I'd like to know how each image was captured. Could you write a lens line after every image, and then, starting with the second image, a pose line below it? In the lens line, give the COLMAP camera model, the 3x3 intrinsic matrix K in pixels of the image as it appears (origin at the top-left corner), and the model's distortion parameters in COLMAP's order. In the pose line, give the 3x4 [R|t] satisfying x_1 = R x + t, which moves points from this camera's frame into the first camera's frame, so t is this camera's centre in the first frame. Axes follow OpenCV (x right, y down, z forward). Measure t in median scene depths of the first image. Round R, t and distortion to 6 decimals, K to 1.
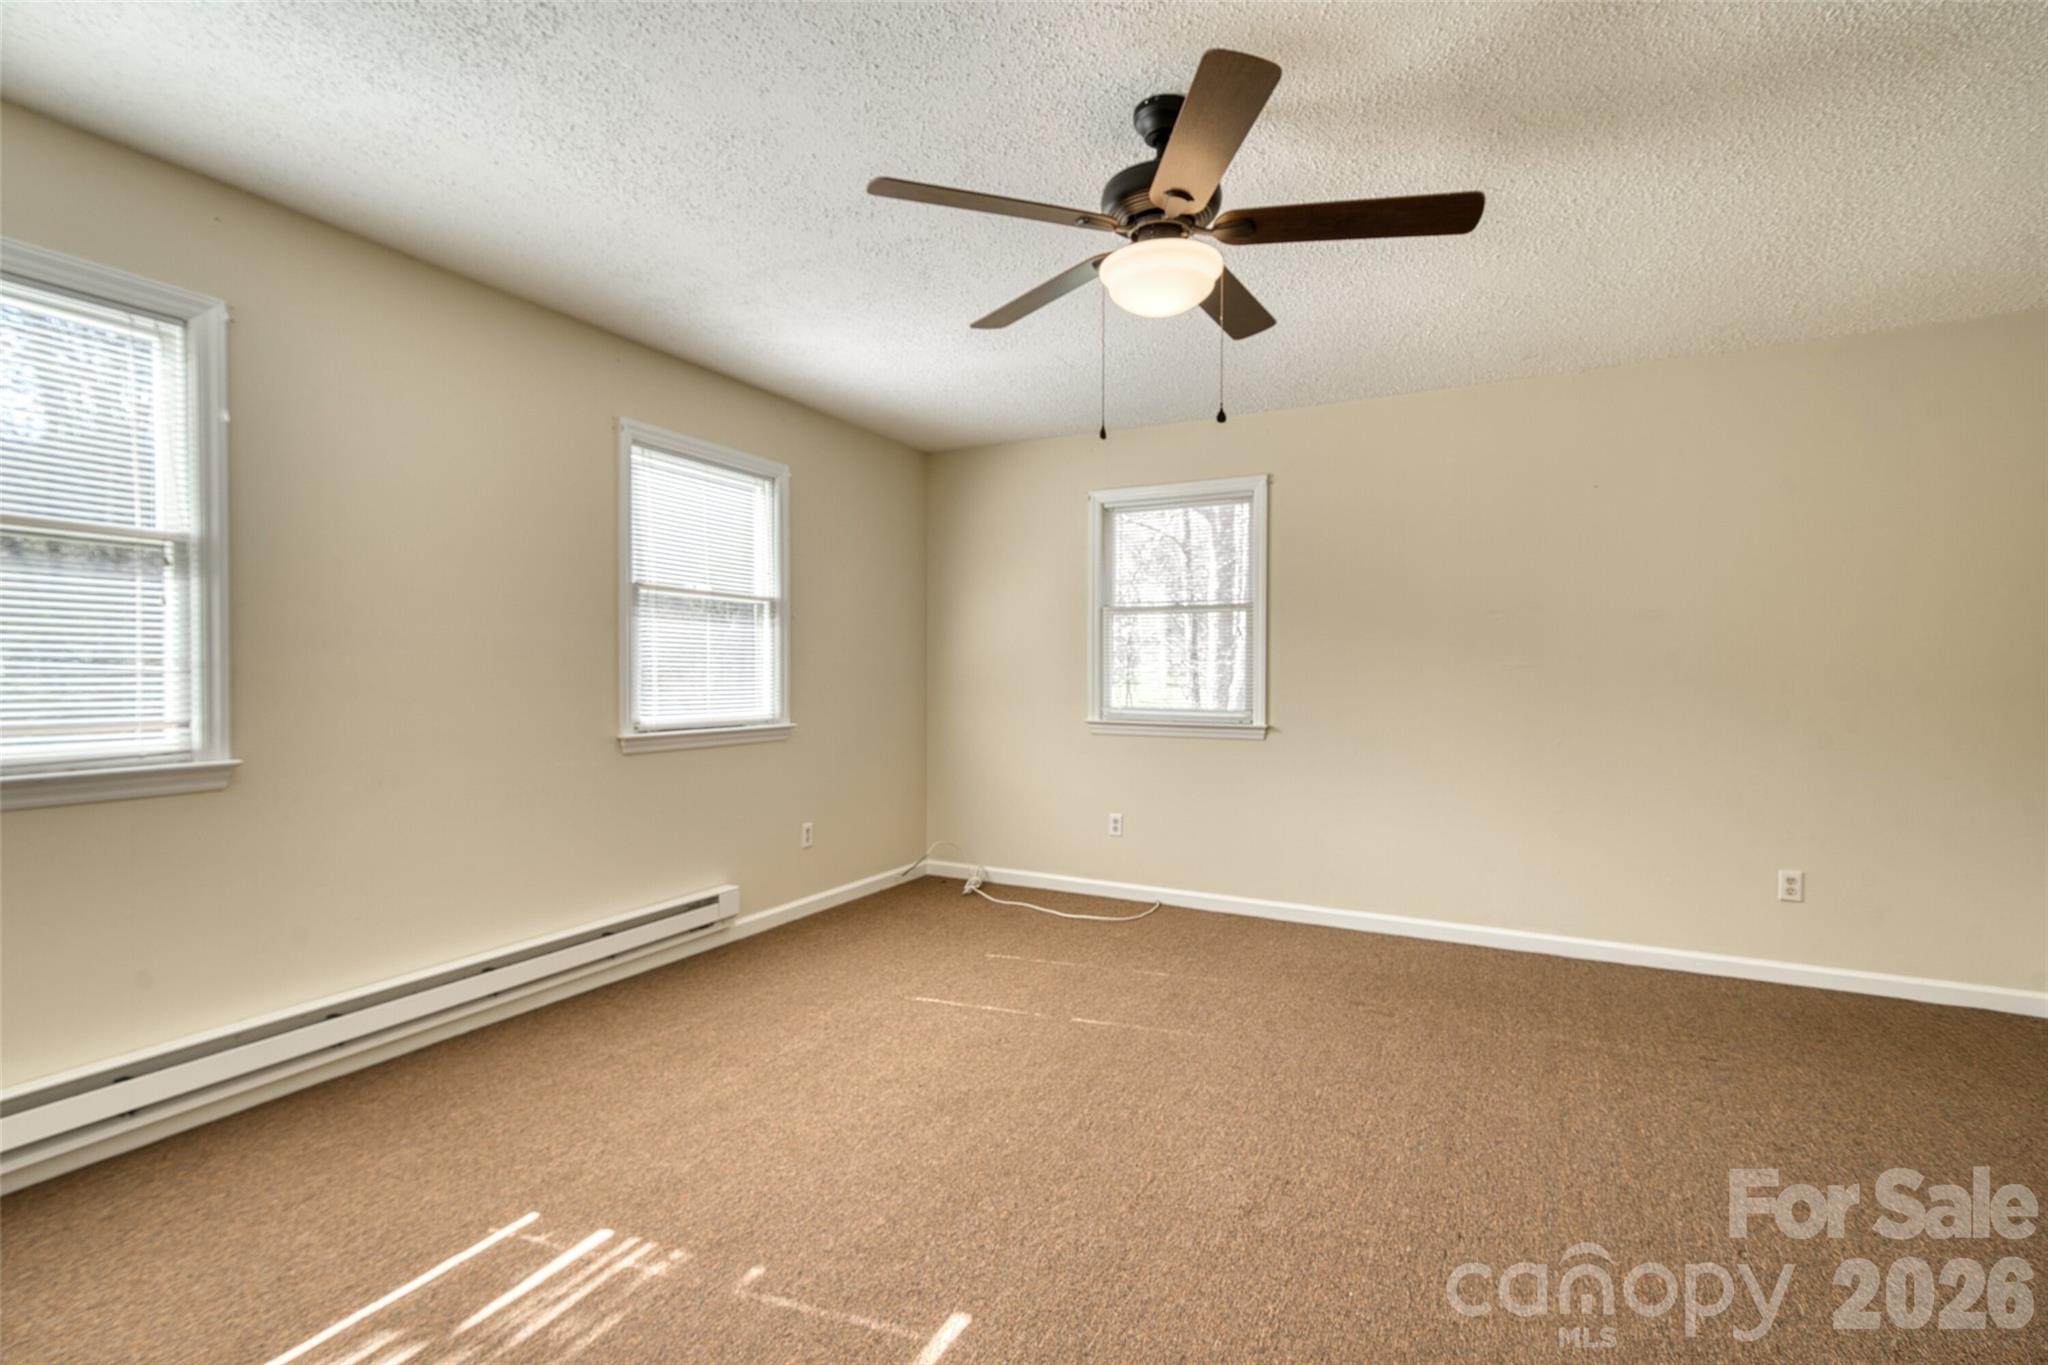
lens RADIAL K [[923.5, 0, 1009.8], [0, 923.5, 690.2], [0, 0, 1]] dist [-0.040195, 0.011024]
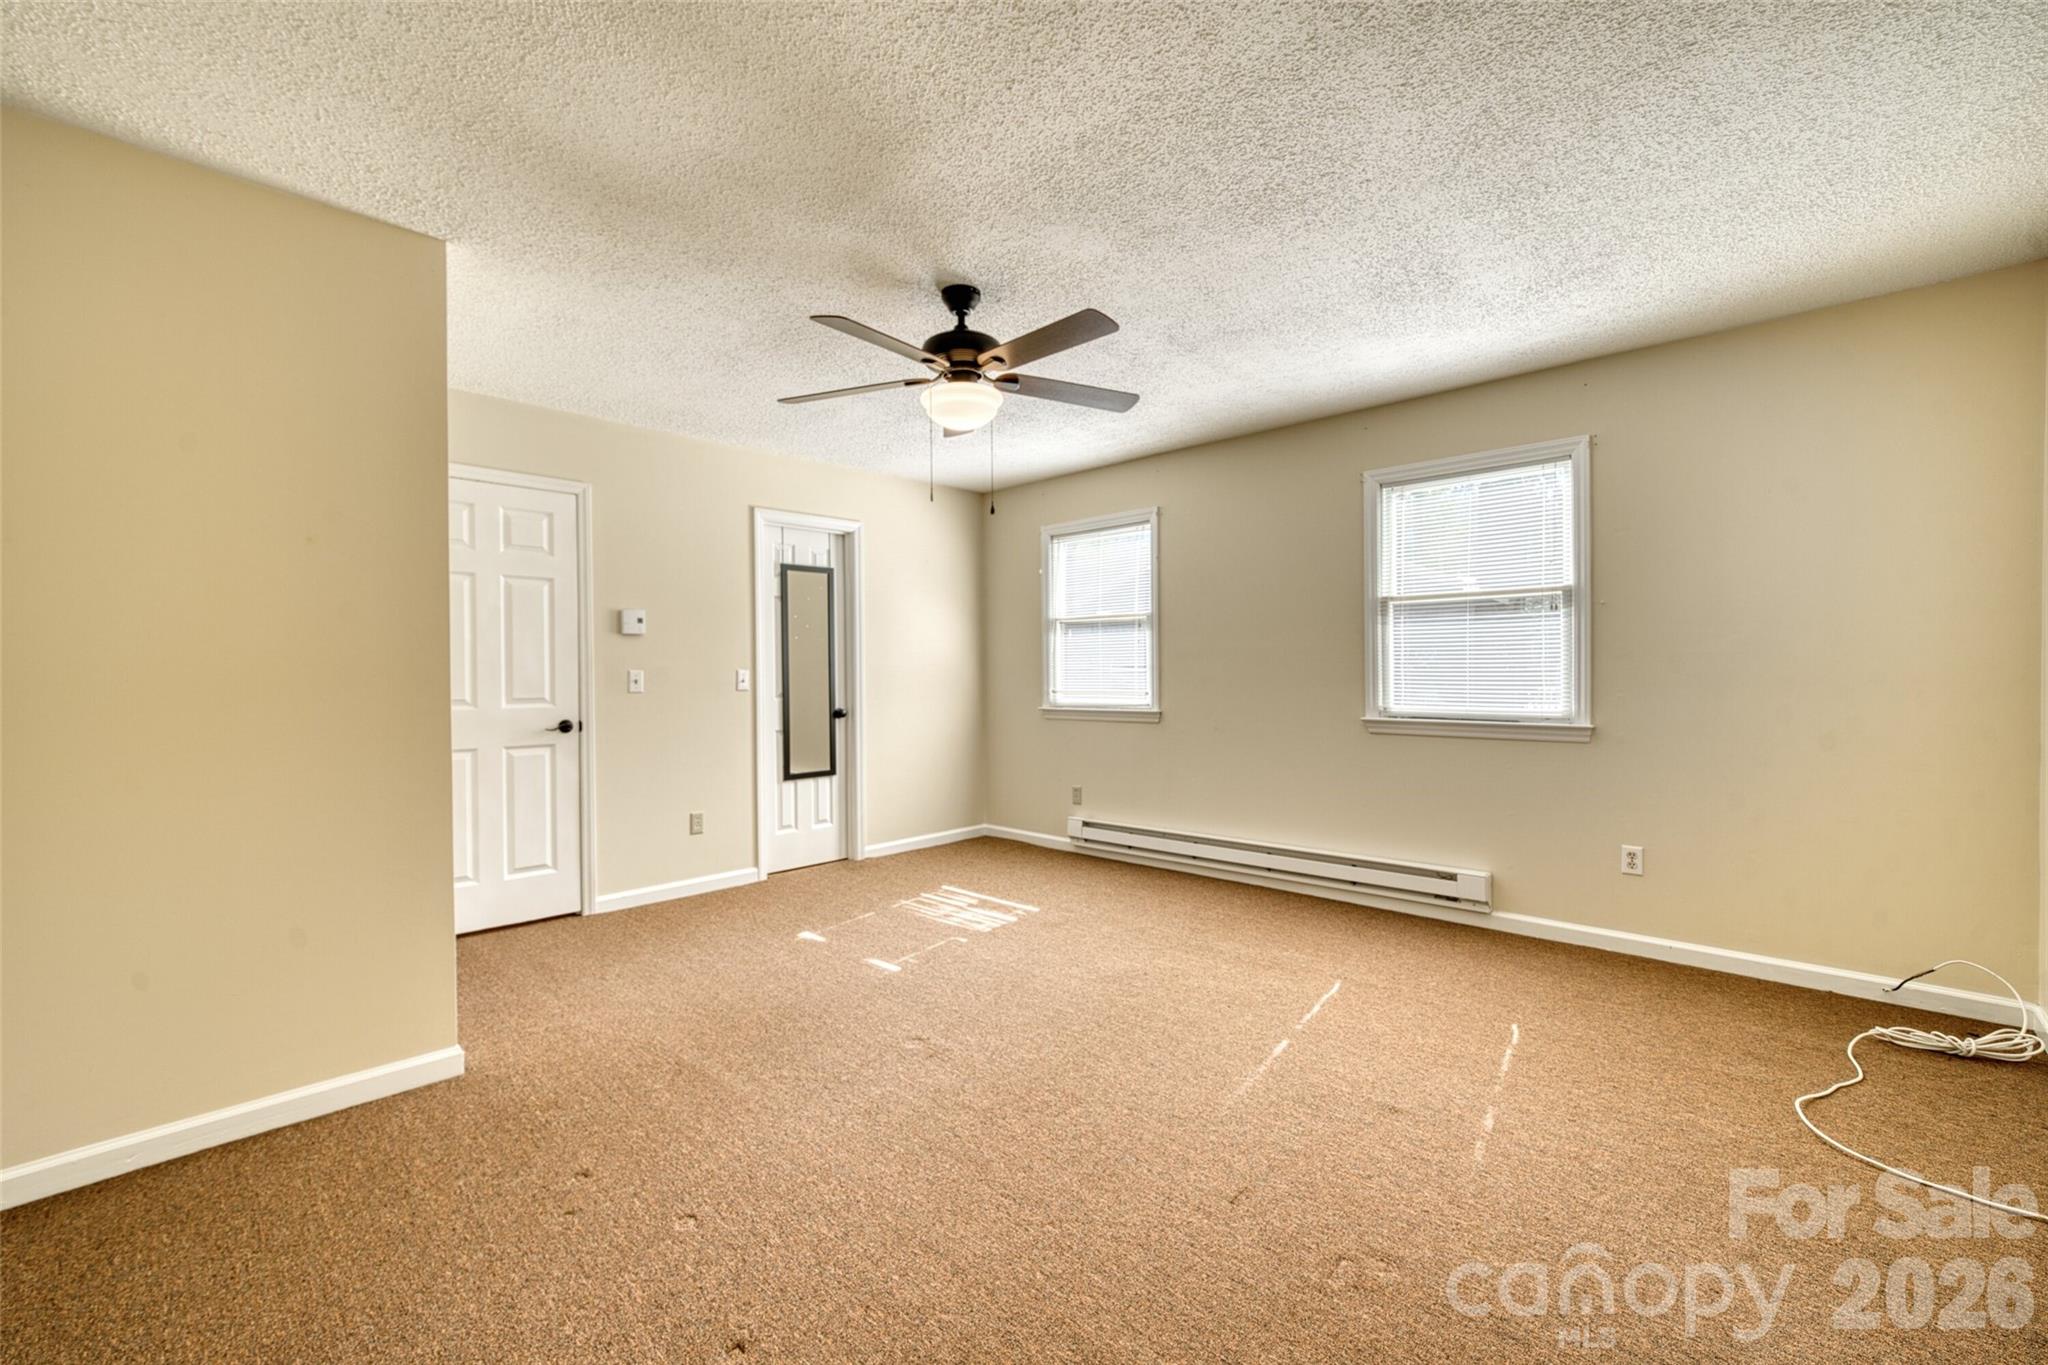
lens RADIAL K [[860.4, 0, 1025.1], [0, 860.4, 674.1], [0, 0, 1]] dist [0.008519, -0.001110]
pose [[-0.254358, 0.011677, -0.967040, 0.910281], [-0.008474, 0.999862, 0.014303, -0.026673], [0.967073, 0.011833, -0.254224, 0.872169]]
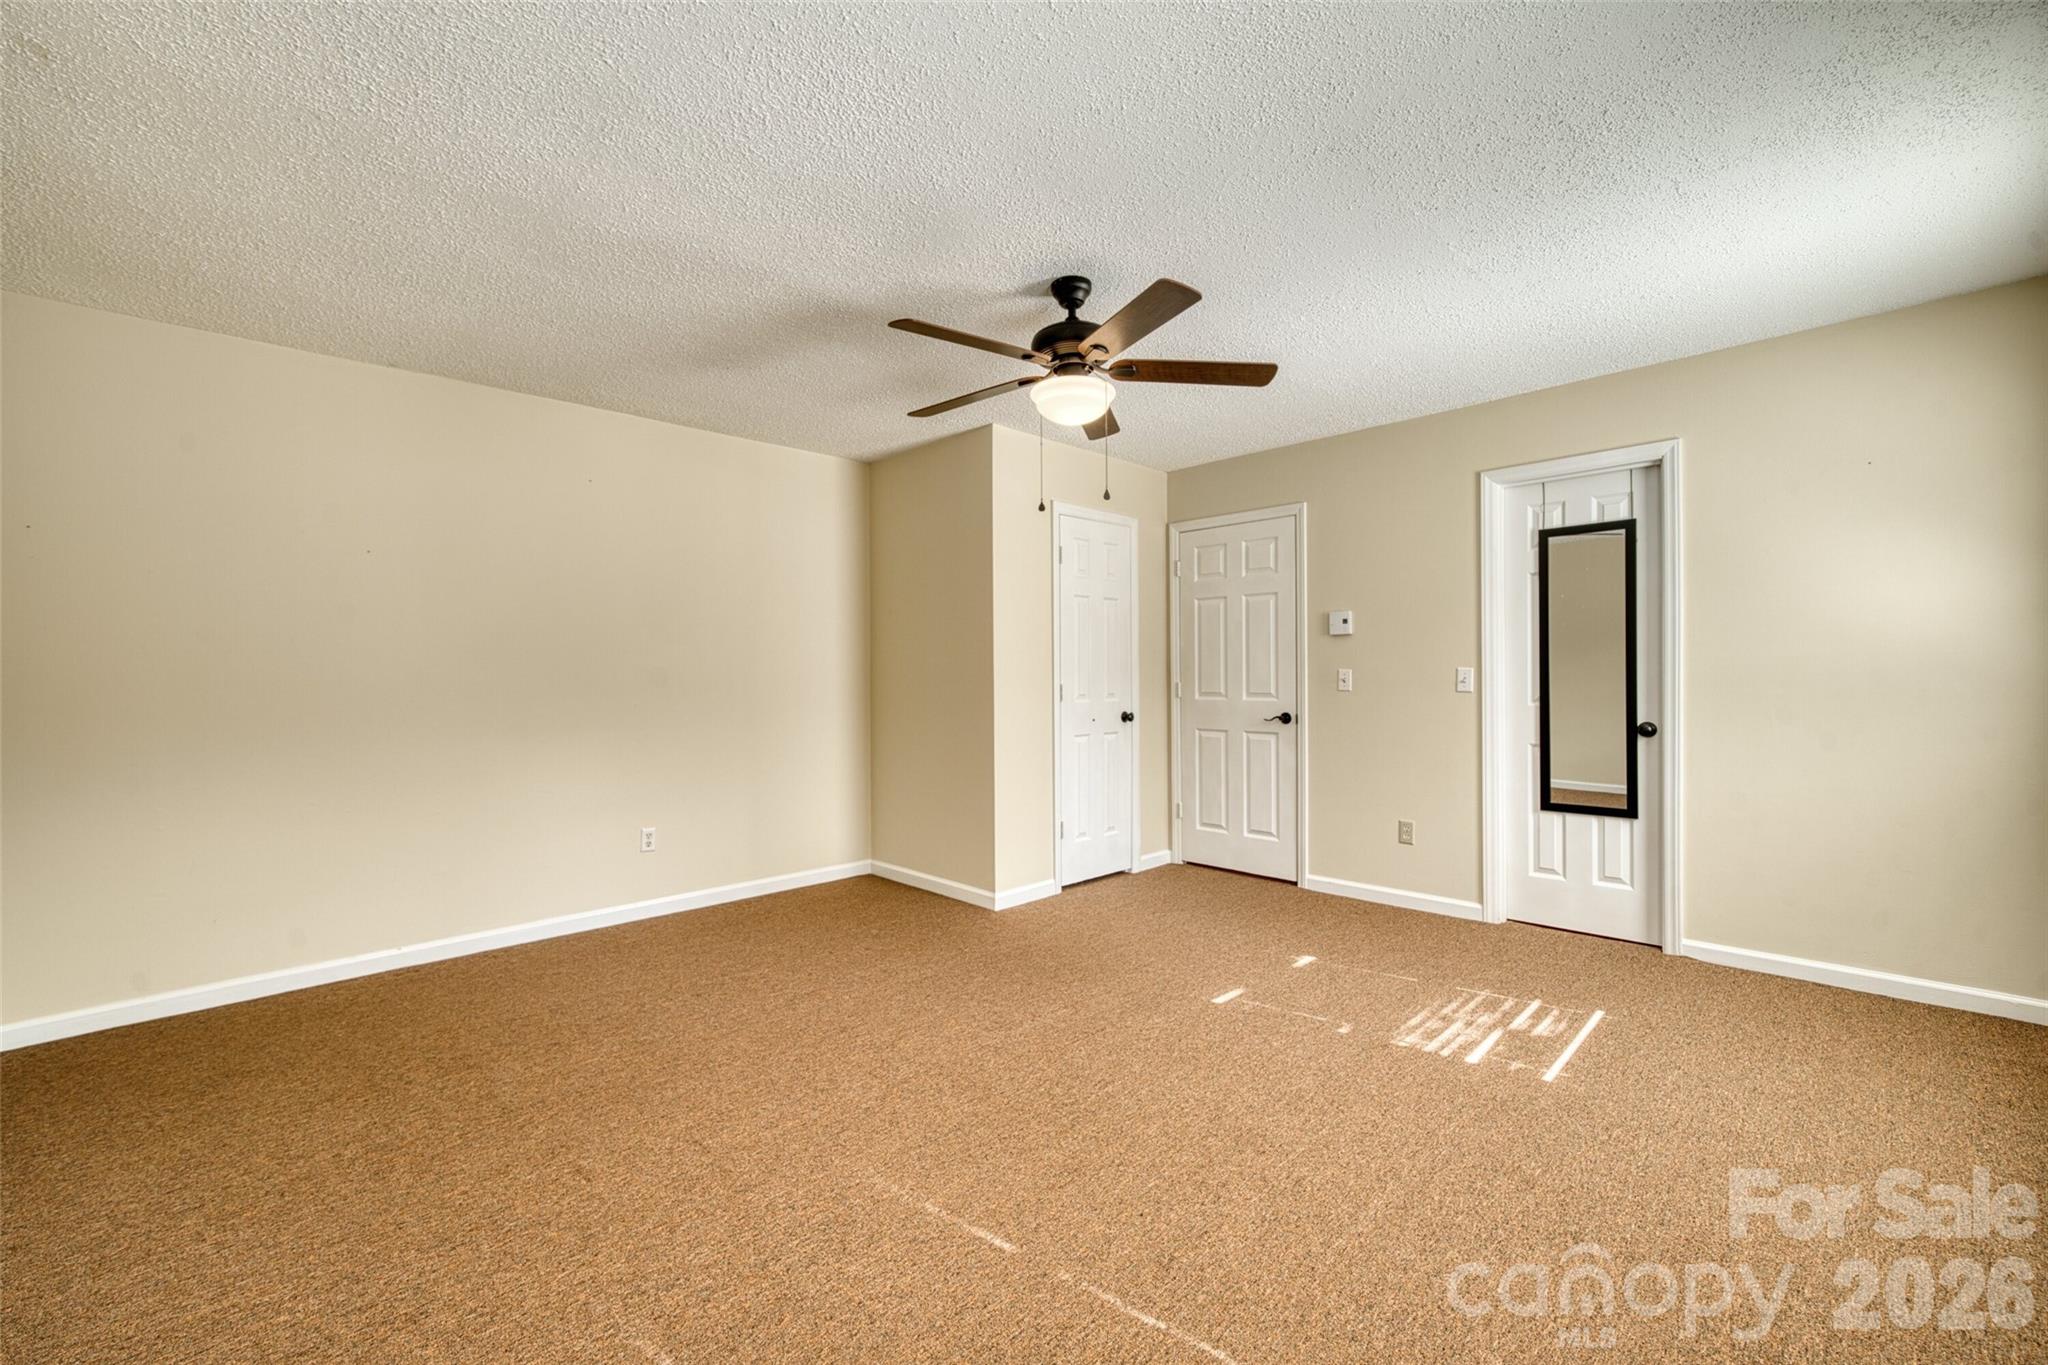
lens RADIAL K [[826.5, 0, 987.1], [0, 826.5, 679.5], [0, 0, 1]] dist [-0.005317, 0.000099]
pose [[-0.952162, 0.011264, 0.305387, -0.066684], [0.017481, 0.999692, 0.017629, -0.024980], [-0.305094, 0.022124, -0.952065, 1.375092]]
